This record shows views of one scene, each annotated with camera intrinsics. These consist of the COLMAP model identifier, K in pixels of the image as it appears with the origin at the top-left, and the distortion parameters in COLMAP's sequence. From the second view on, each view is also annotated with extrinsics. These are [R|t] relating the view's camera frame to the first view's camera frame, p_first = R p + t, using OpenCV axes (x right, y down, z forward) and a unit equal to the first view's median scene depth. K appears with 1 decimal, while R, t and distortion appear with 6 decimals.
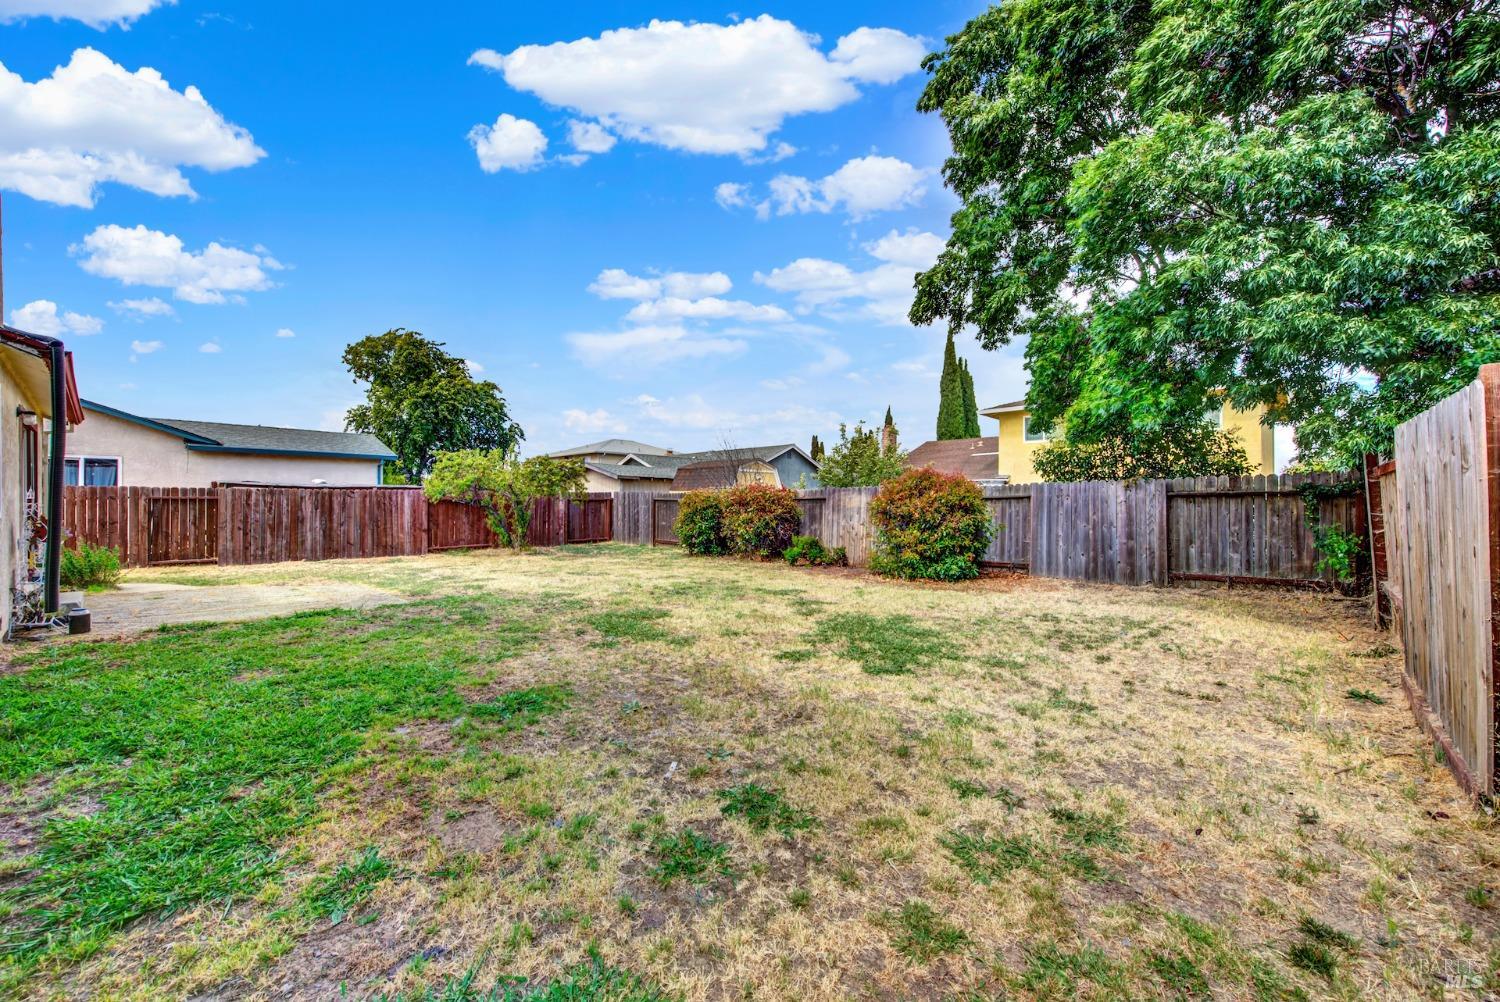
lens RADIAL K [[597.1, 0, 757.5], [0, 597.1, 502.7], [0, 0, 1]] dist [0.004208, -0.003322]
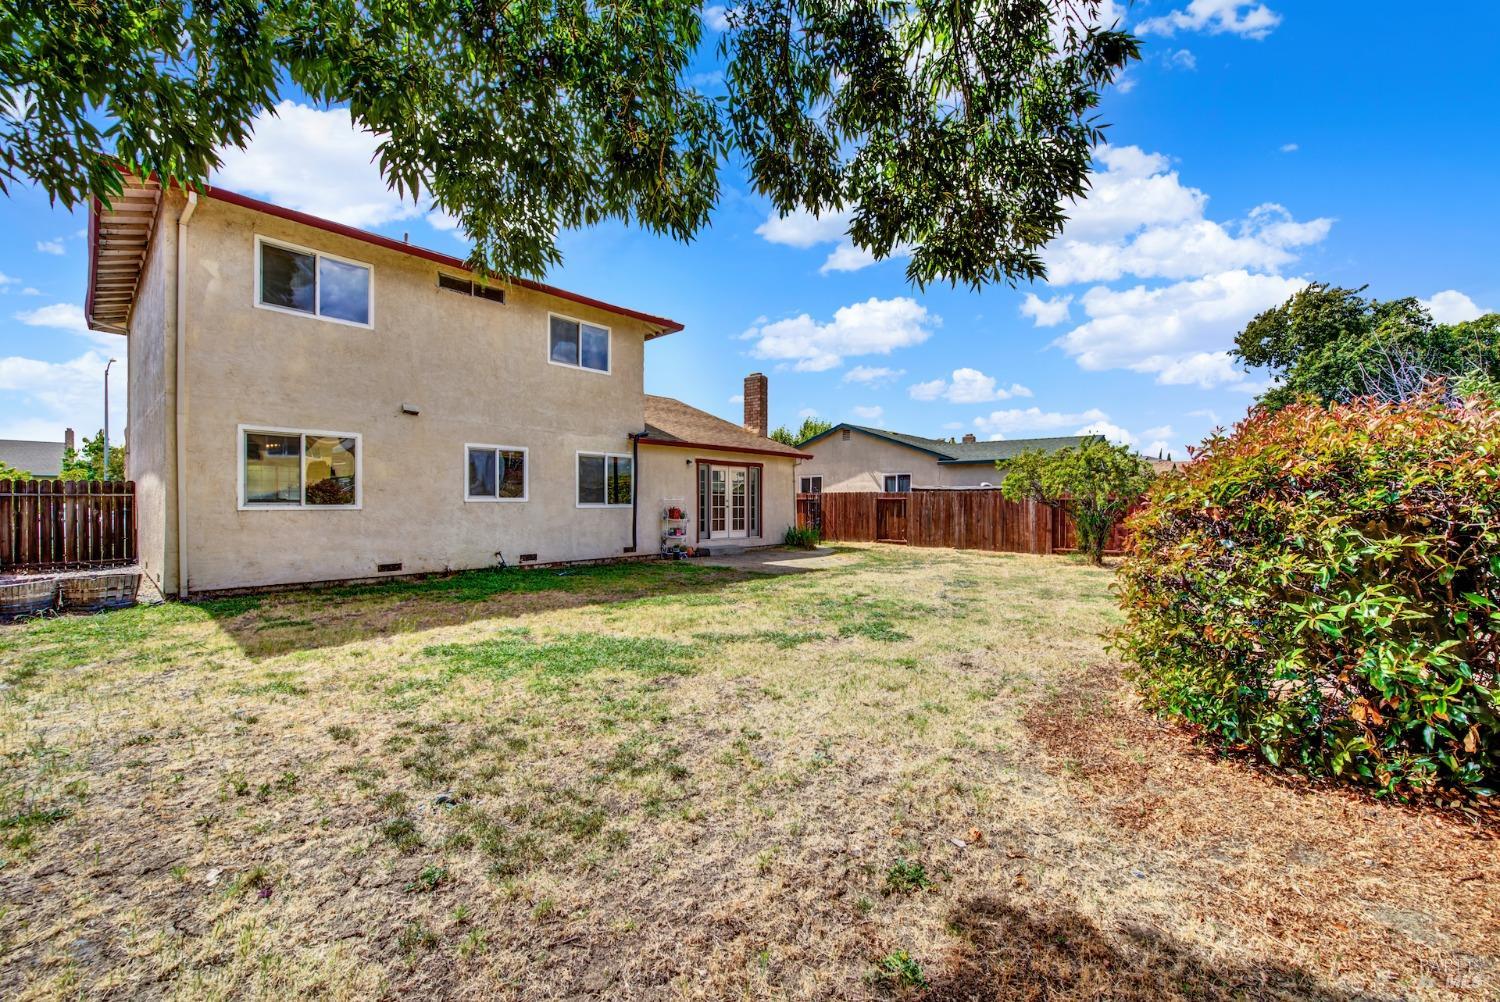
lens RADIAL K [[597.1, 0, 757.5], [0, 597.1, 502.7], [0, 0, 1]] dist [0.004208, -0.003322]
pose [[0.018437, 0.004180, -0.999821, 0.469138], [-0.003503, 0.999985, 0.004116, -0.001927], [0.999824, 0.003427, 0.018451, 0.546670]]
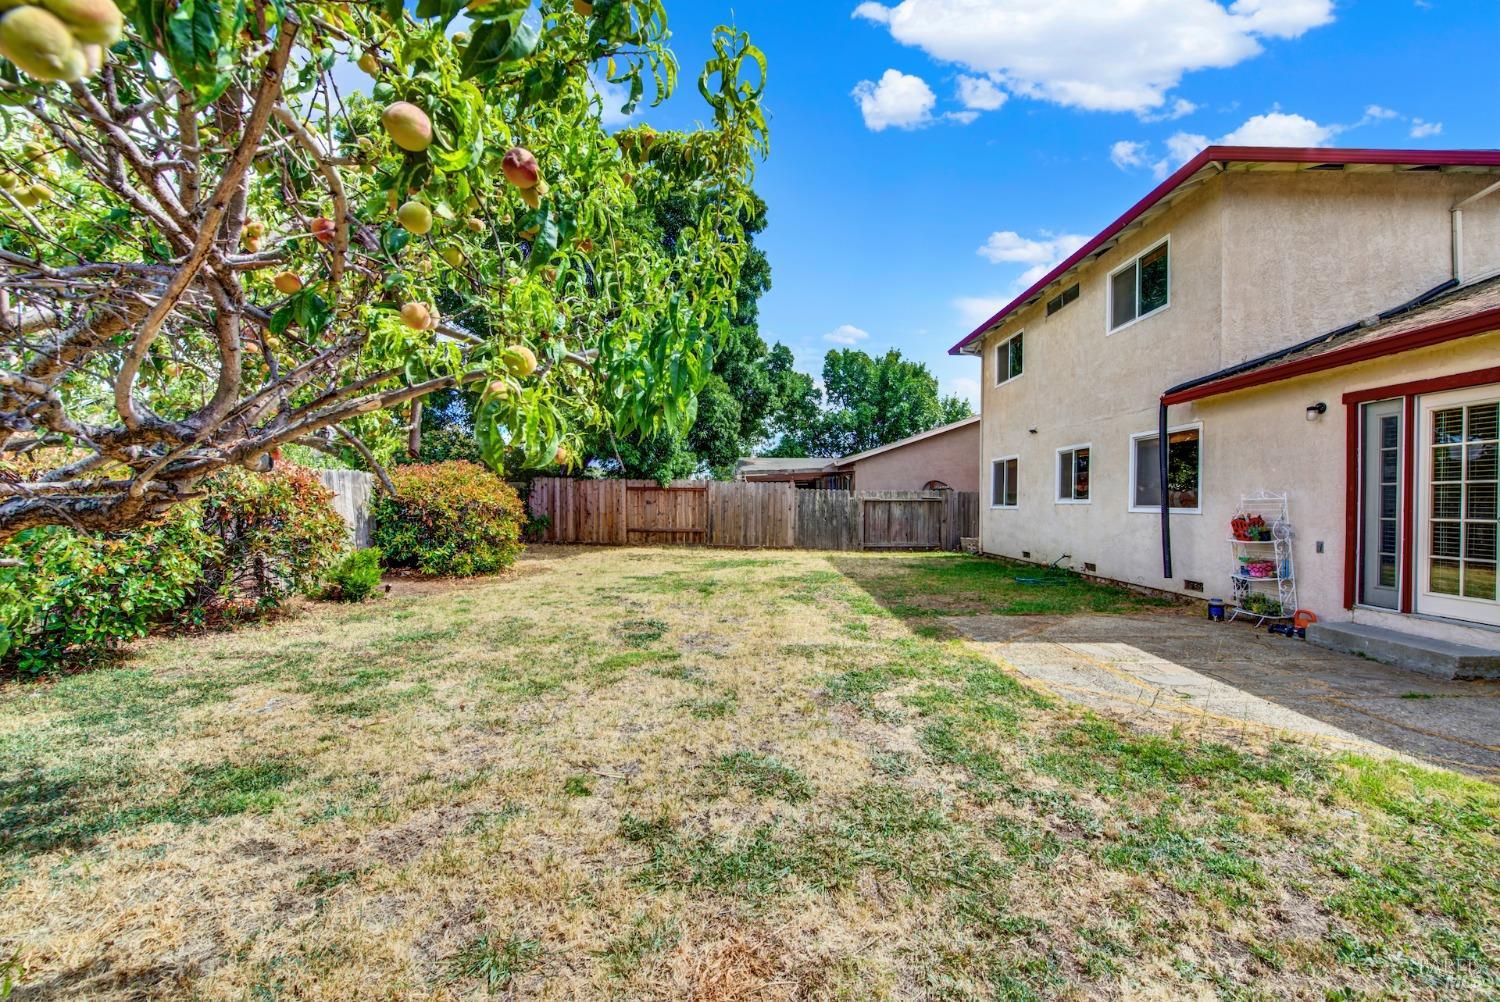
lens RADIAL K [[597.1, 0, 757.5], [0, 597.1, 502.7], [0, 0, 1]] dist [0.004208, -0.003322]
pose [[-0.680874, -0.002505, 0.732396, -0.592788], [-0.005515, 0.999983, -0.001706, 0.003293], [-0.732380, -0.005201, -0.680876, 1.029049]]
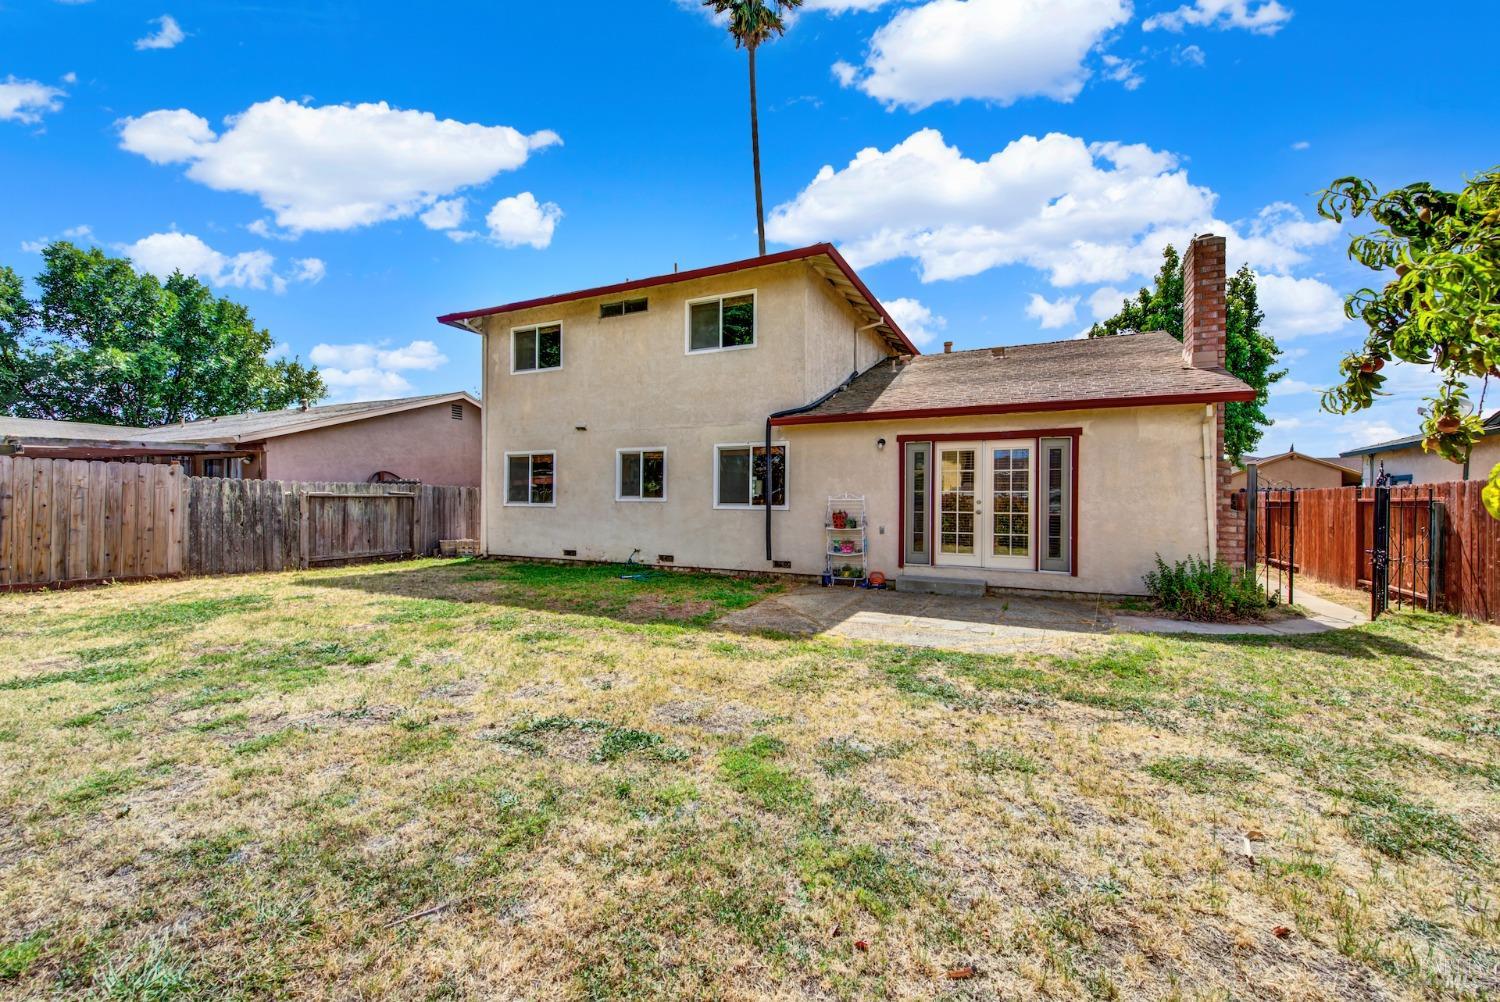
lens RADIAL K [[597.1, 0, 757.5], [0, 597.1, 502.7], [0, 0, 1]] dist [0.004208, -0.003322]
pose [[-0.955937, -0.003834, -0.293548, -0.224541], [-0.004957, 0.999983, 0.003083, -0.000546], [0.293531, 0.004402, -0.955939, 1.046424]]
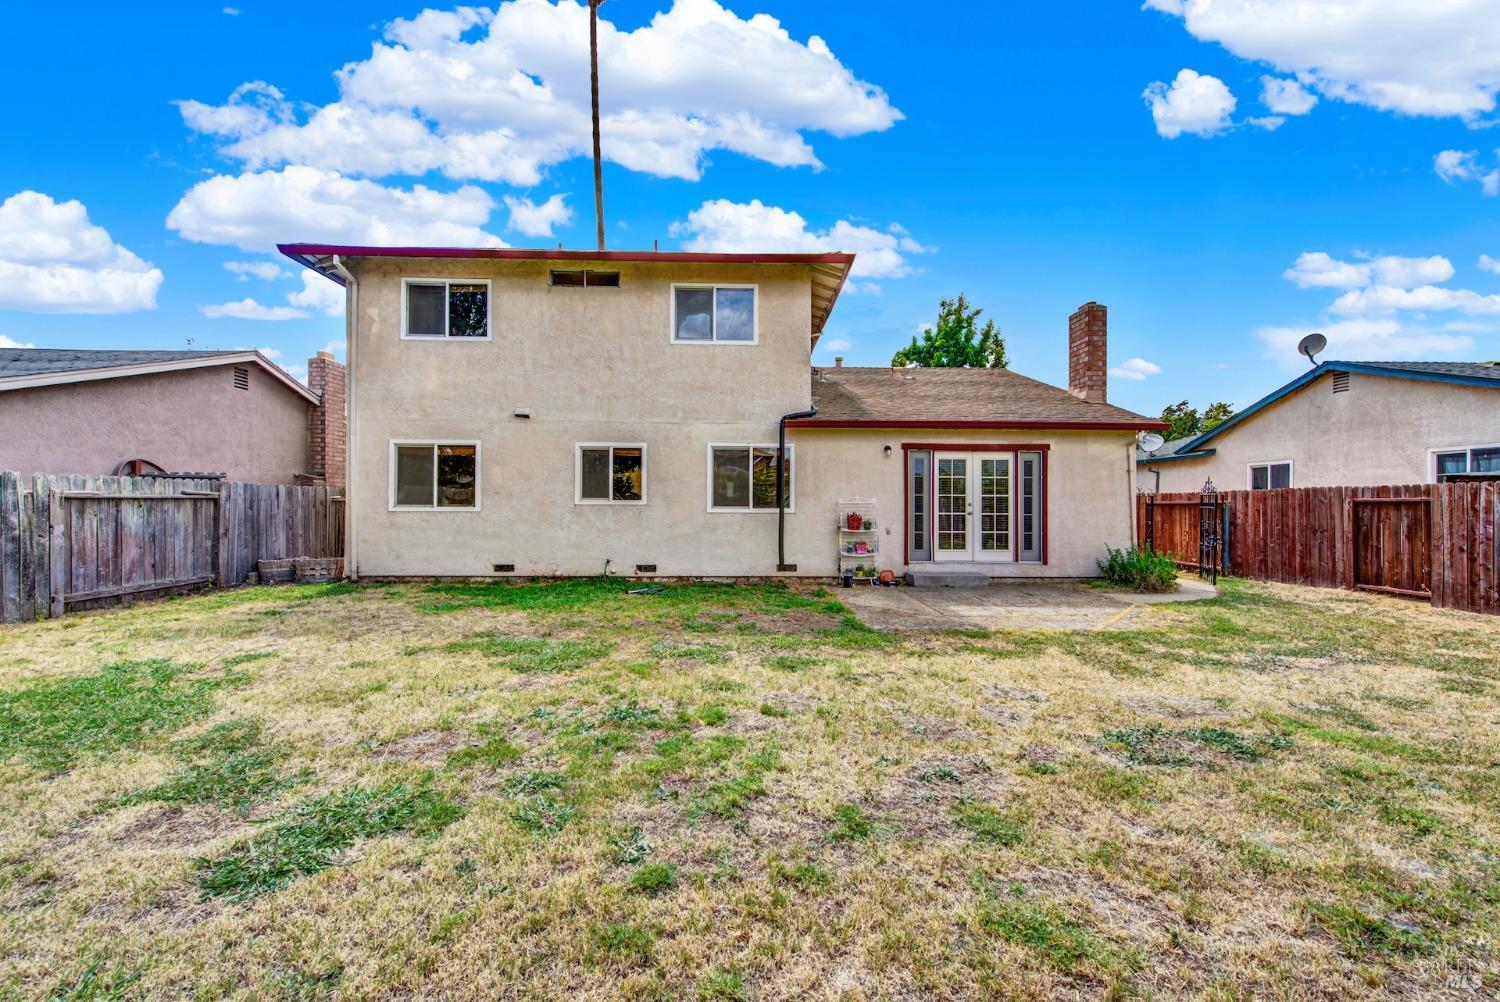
lens RADIAL K [[597.1, 0, 757.5], [0, 597.1, 502.7], [0, 0, 1]] dist [0.004208, -0.003322]
pose [[-0.716936, -0.003963, -0.697128, 0.056790], [-0.003679, 0.999991, -0.001901, -0.000450], [0.697129, 0.001202, -0.716944, 0.851466]]
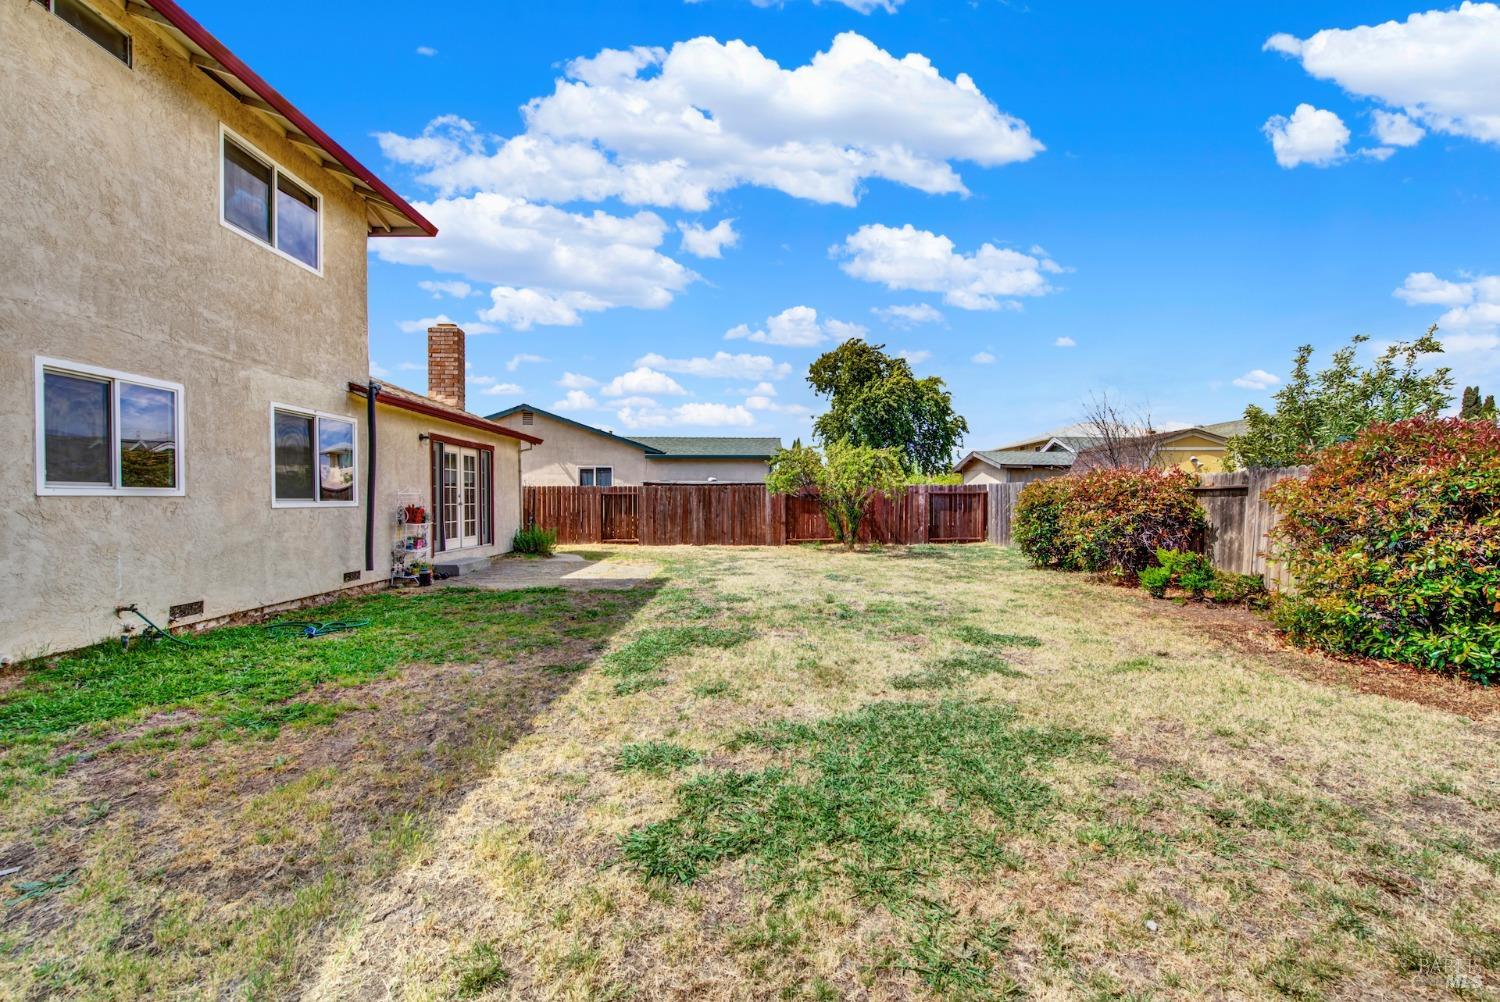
lens RADIAL K [[597.1, 0, 757.5], [0, 597.1, 502.7], [0, 0, 1]] dist [0.004208, -0.003322]
pose [[0.688979, 0.004867, -0.724765, 0.203042], [0.000482, 0.999974, 0.007174, 0.002990], [0.724781, -0.005292, 0.688959, 0.254677]]
